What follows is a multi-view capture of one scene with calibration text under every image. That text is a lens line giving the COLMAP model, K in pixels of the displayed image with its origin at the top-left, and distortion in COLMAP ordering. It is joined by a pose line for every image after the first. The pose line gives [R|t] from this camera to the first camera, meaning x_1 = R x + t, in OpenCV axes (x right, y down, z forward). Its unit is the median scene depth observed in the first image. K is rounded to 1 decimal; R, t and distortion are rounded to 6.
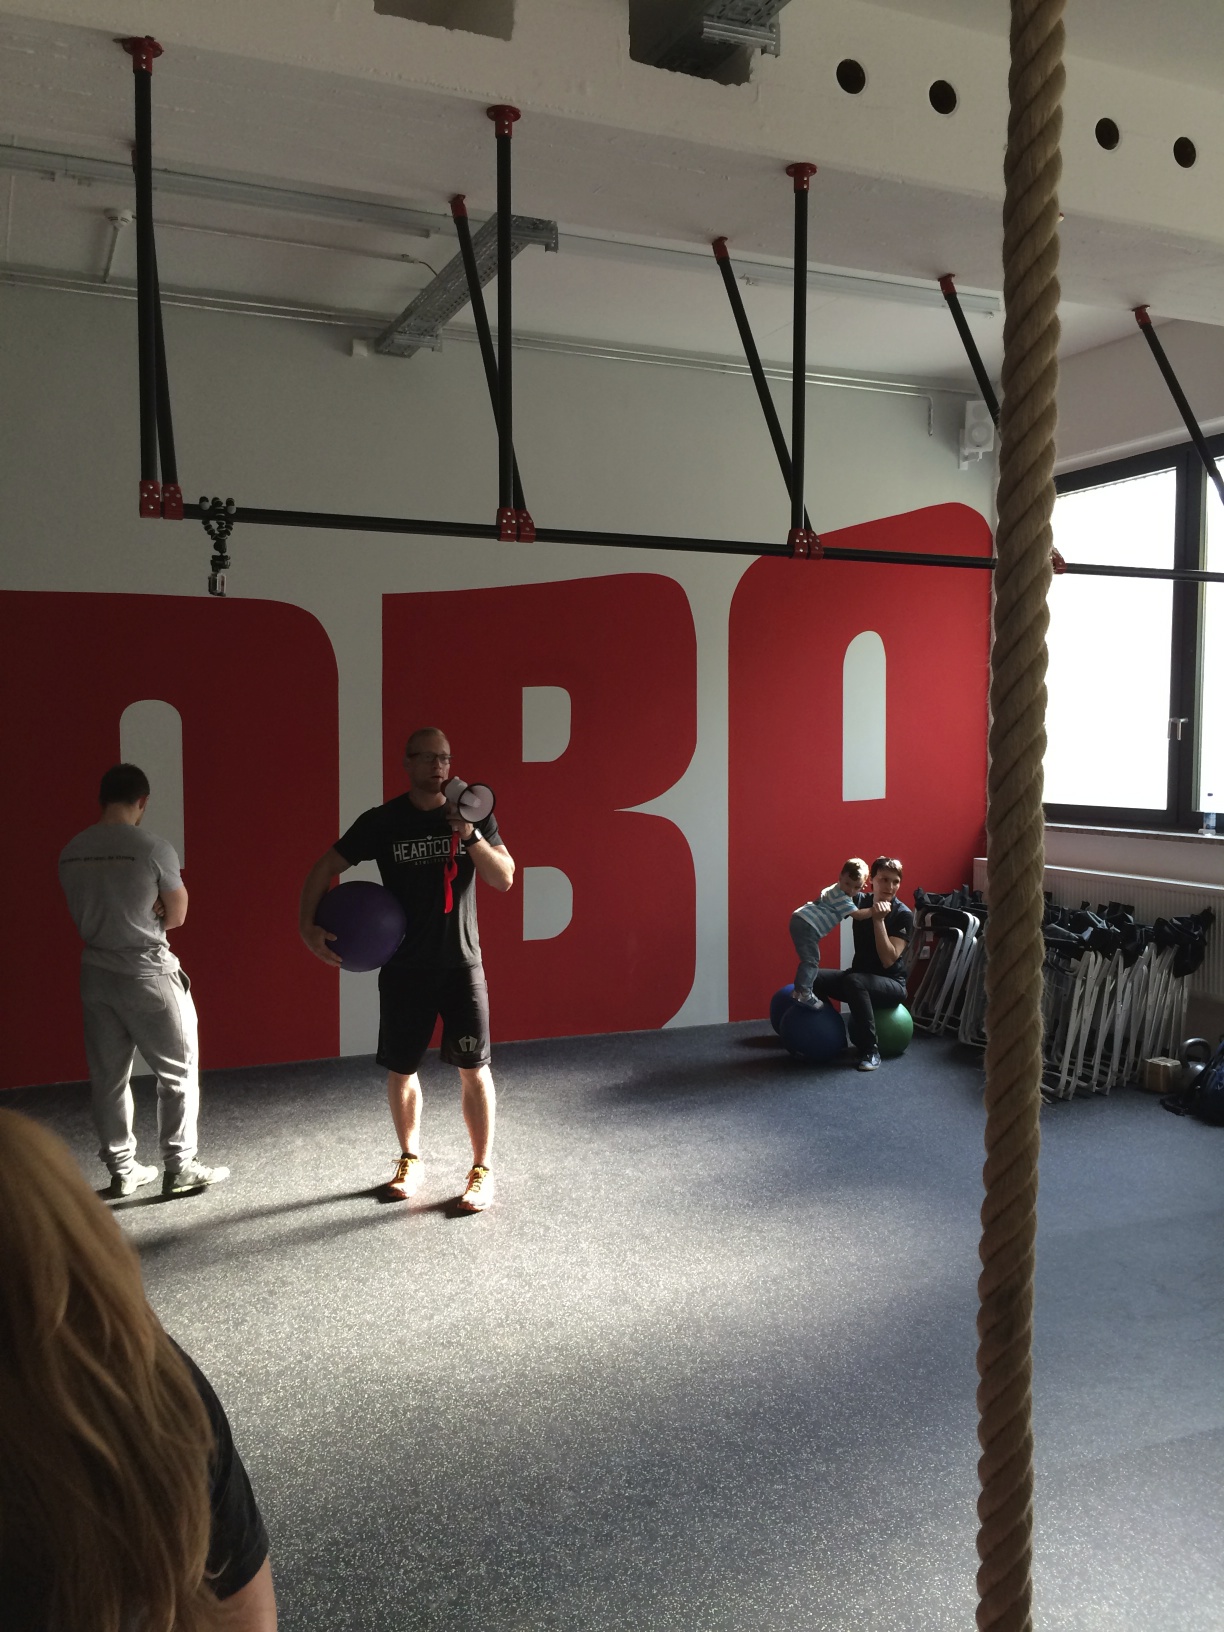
lens RADIAL K [[1416.0, 0, 612.0], [0, 1416.0, 816.0], [0, 0, 1]] dist [0.089675, -0.125428]
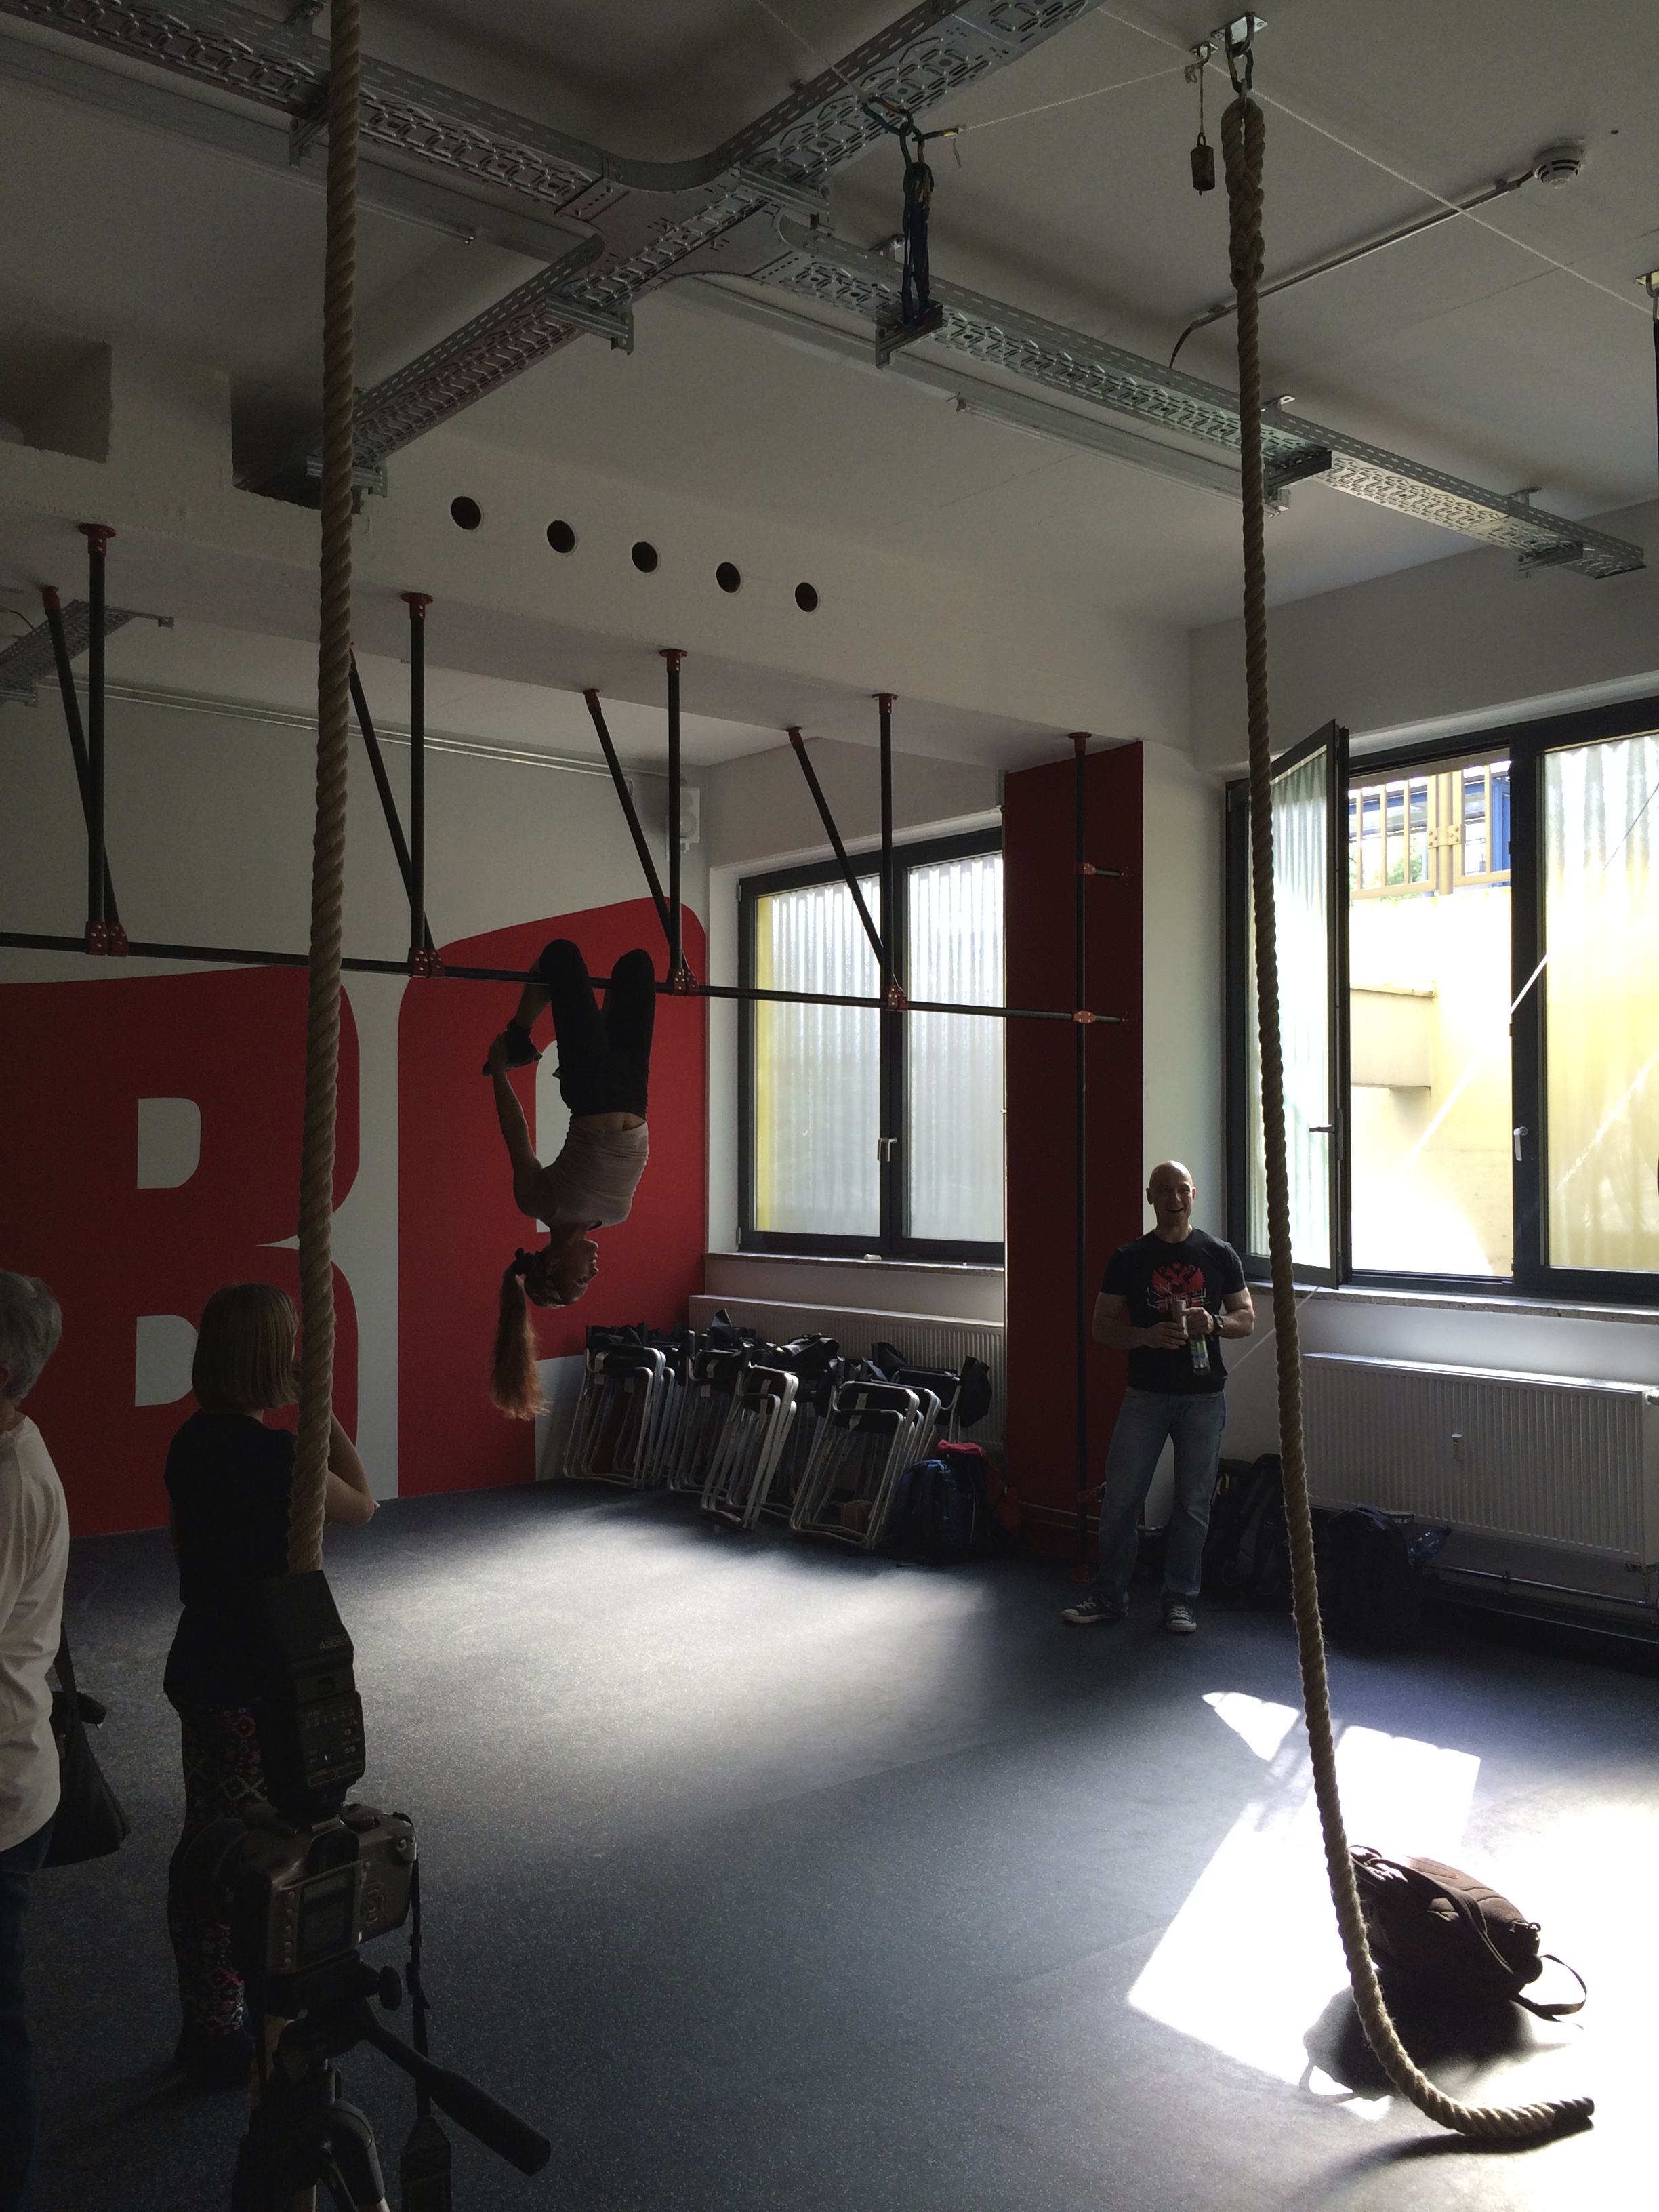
lens RADIAL K [[1919.3, 0, 829.5], [0, 1919.3, 1106.0], [0, 0, 1]] dist [0.089675, -0.125428]
pose [[0.965610, 0.005871, 0.259930, 0.056209], [0.015424, 0.996691, -0.079811, 0.017864], [-0.259538, 0.081076, 0.962324, -0.333547]]
